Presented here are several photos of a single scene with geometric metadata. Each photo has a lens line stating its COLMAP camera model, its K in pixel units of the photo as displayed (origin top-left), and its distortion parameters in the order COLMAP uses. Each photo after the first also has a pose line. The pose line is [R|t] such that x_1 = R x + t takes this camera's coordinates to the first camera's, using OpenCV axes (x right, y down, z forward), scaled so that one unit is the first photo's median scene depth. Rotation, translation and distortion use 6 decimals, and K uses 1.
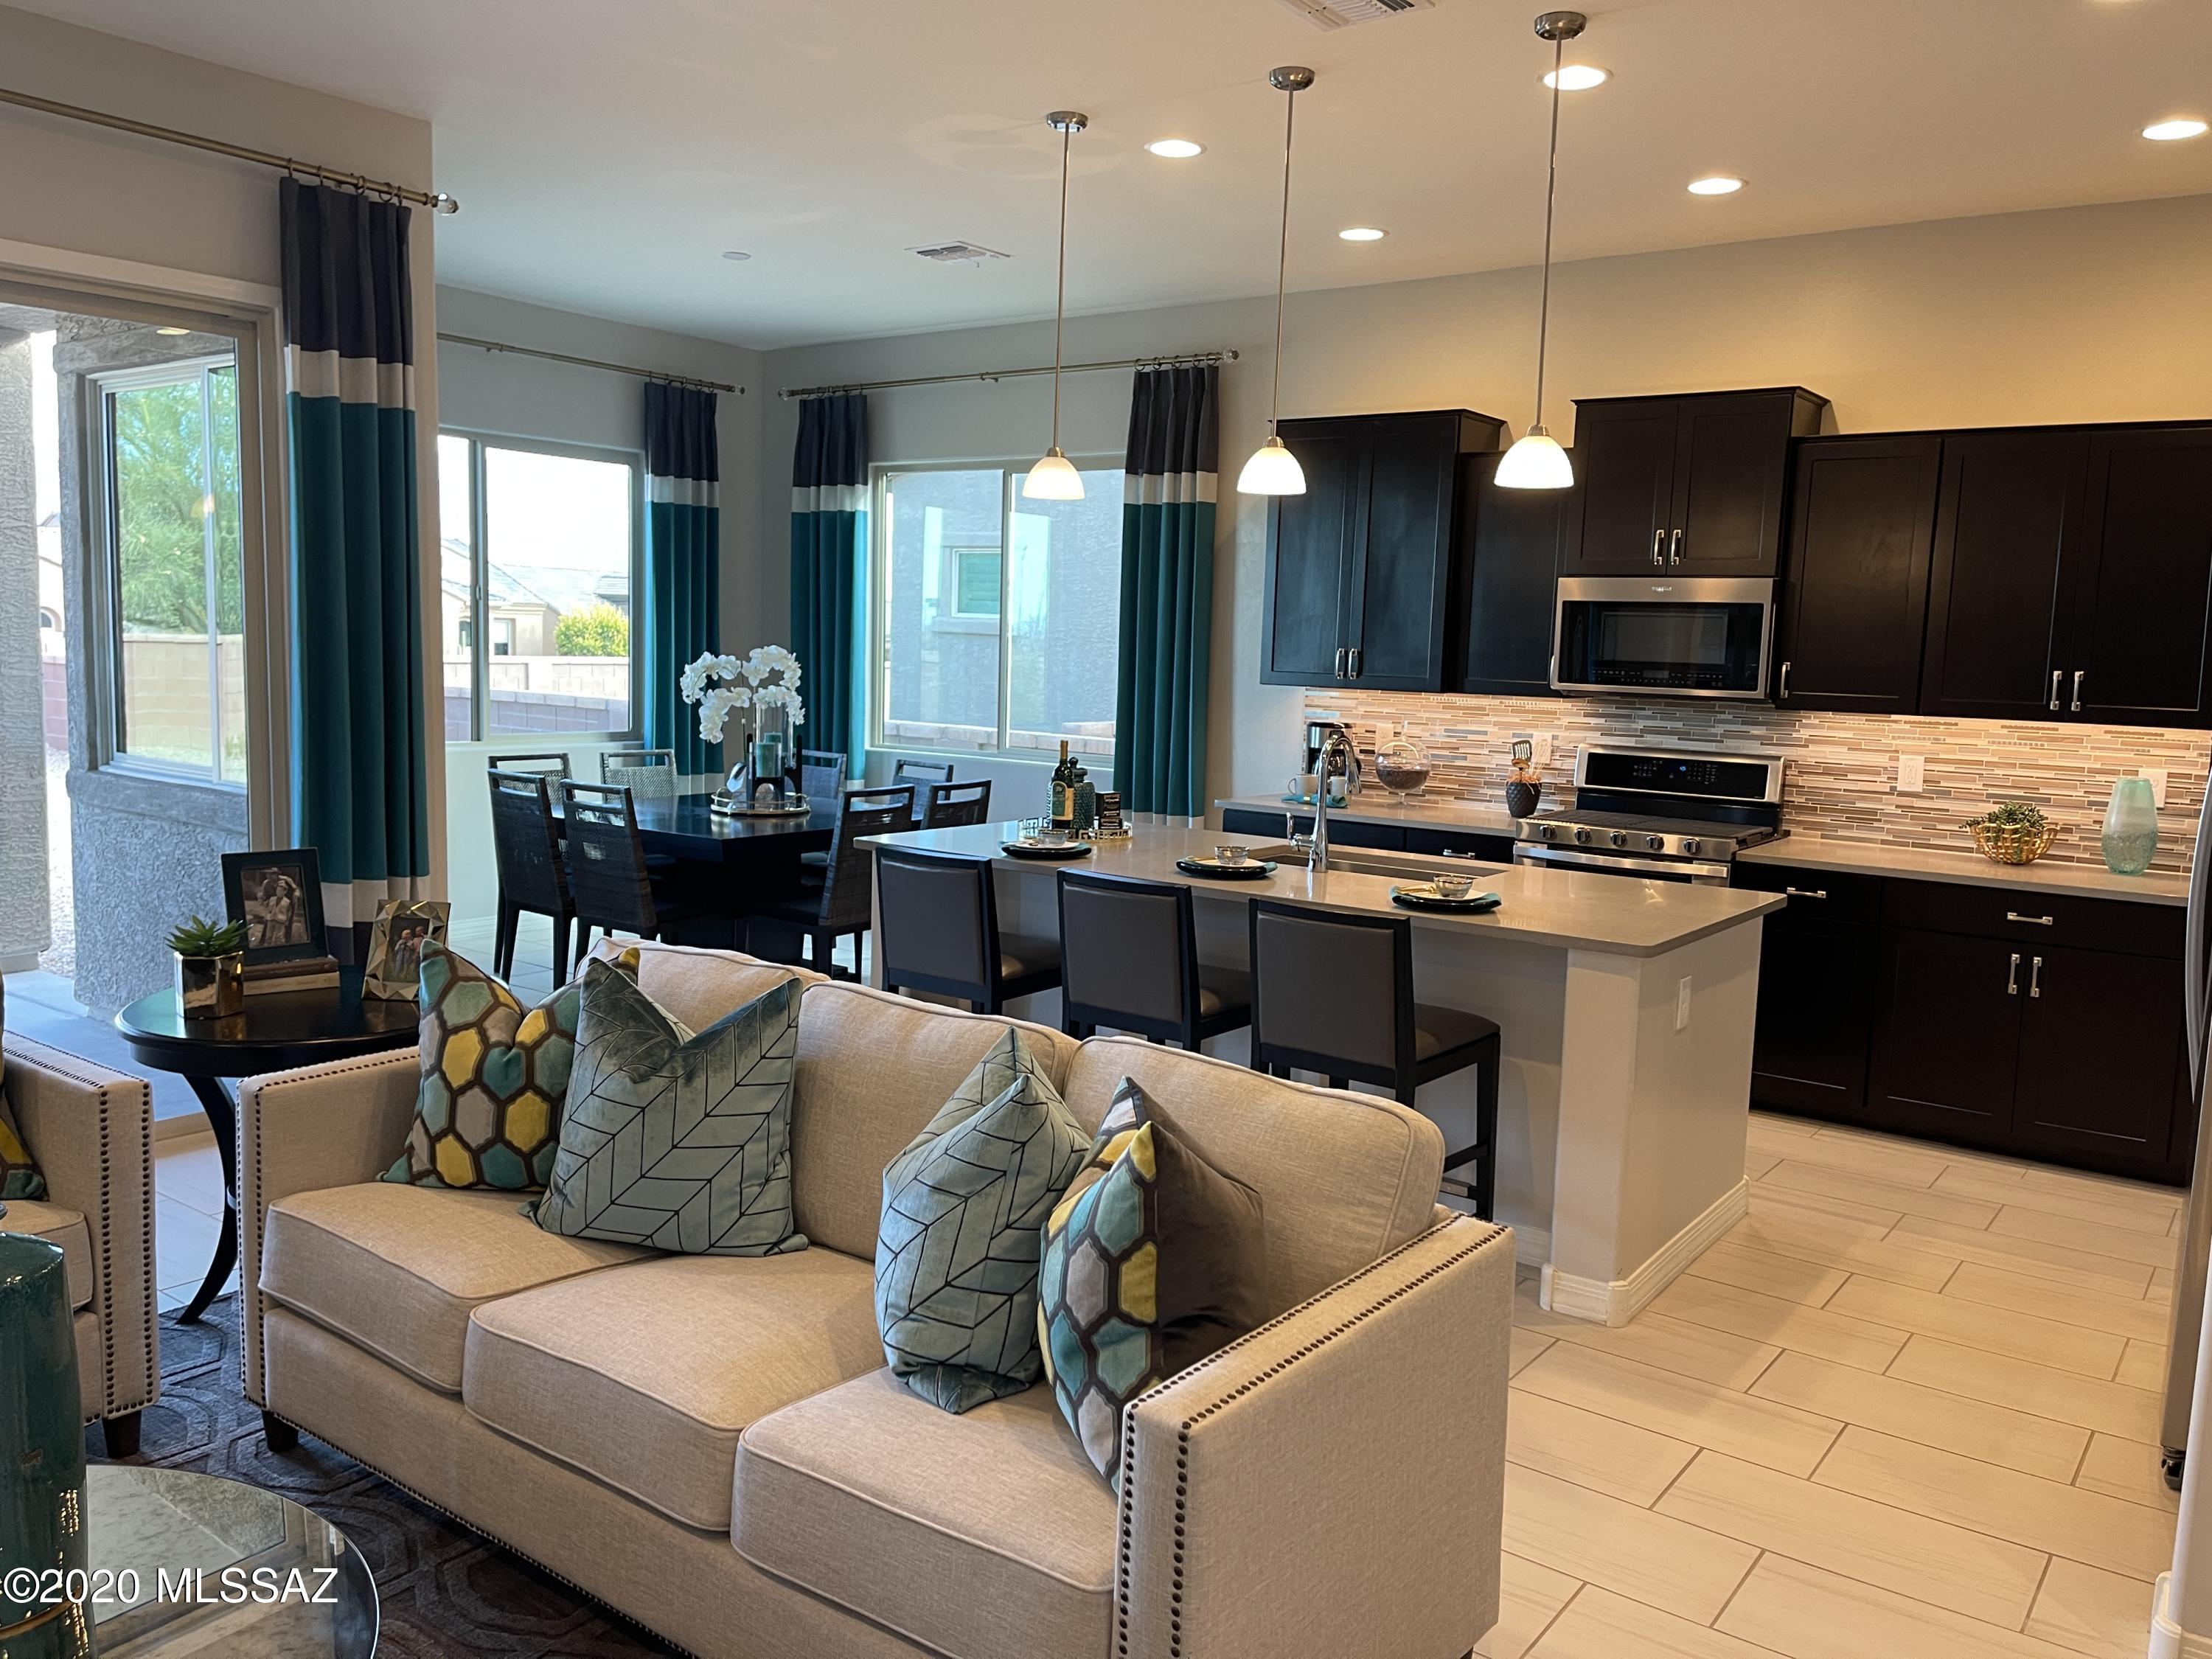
lens RADIAL K [[1675.8, 0, 1105.5], [0, 1675.8, 829.0], [0, 0, 1]] dist [0.024633, -0.000523]
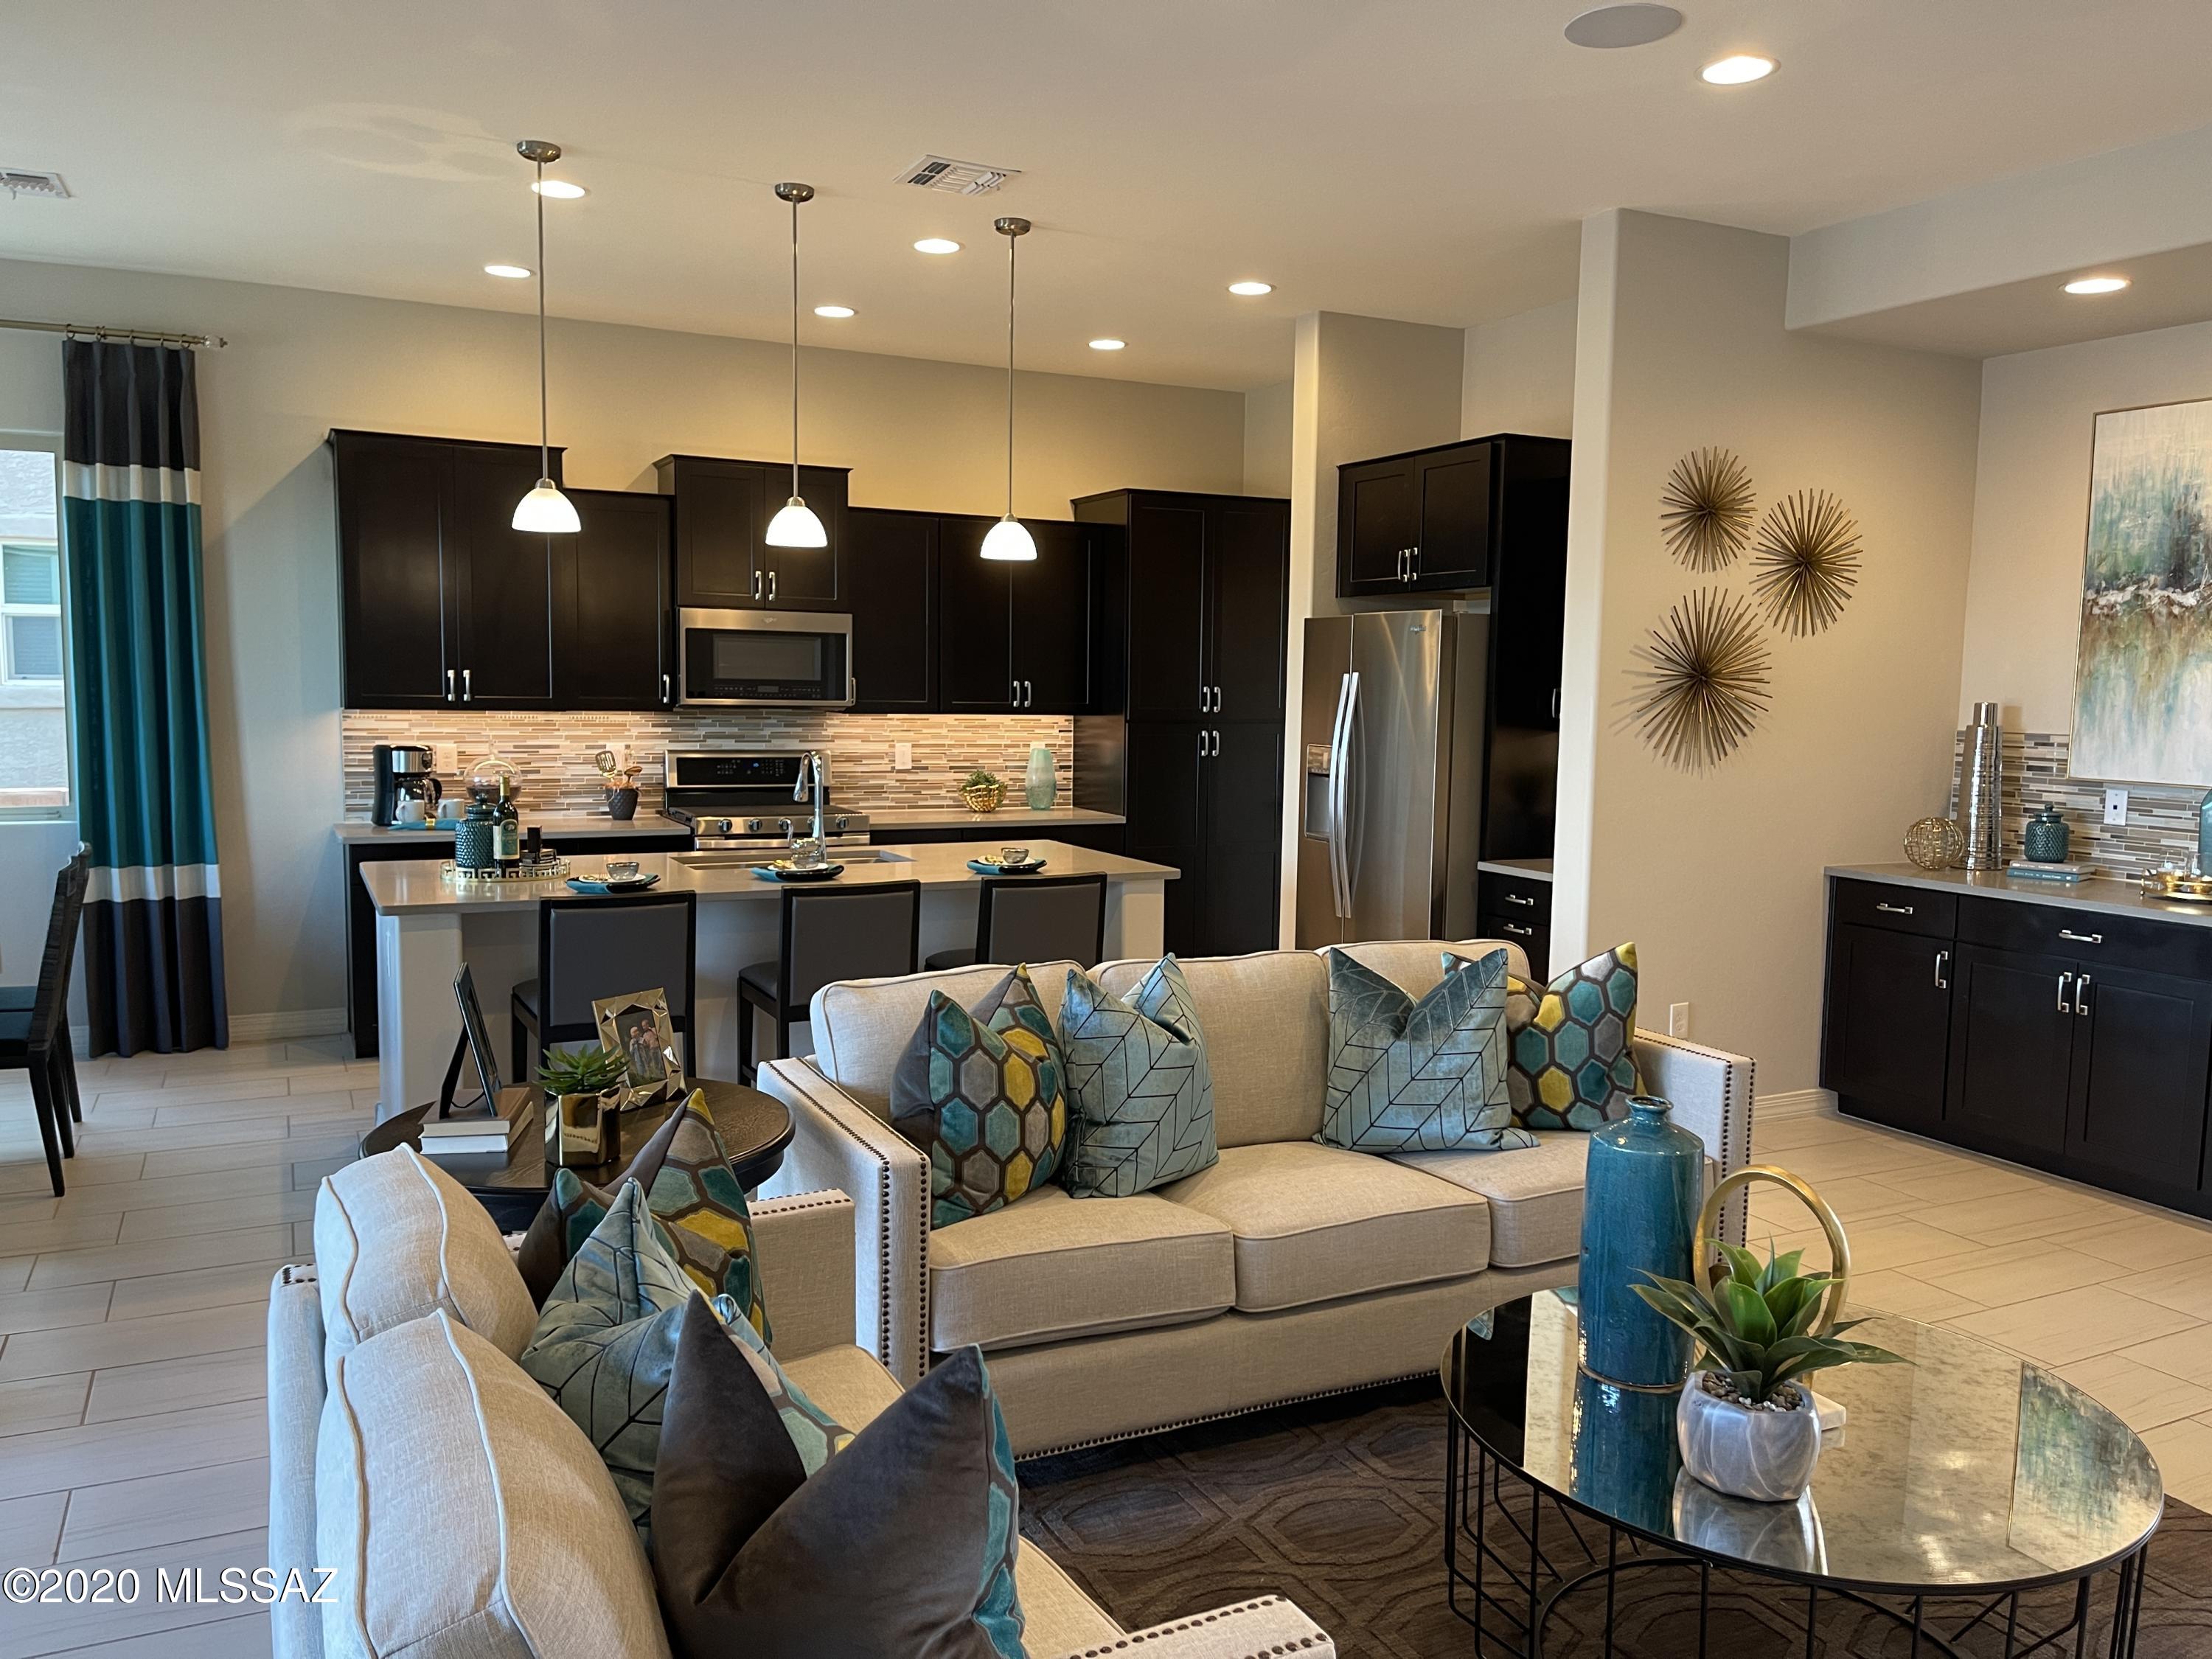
lens RADIAL K [[1675.8, 0, 1108.3], [0, 1675.8, 834.4], [0, 0, 1]] dist [0.024633, -0.000523]
pose [[0.447250, -0.107568, 0.887917, -0.614258], [0.096881, 0.992727, 0.071466, -0.046785], [-0.889147, 0.054059, 0.454418, 0.211409]]
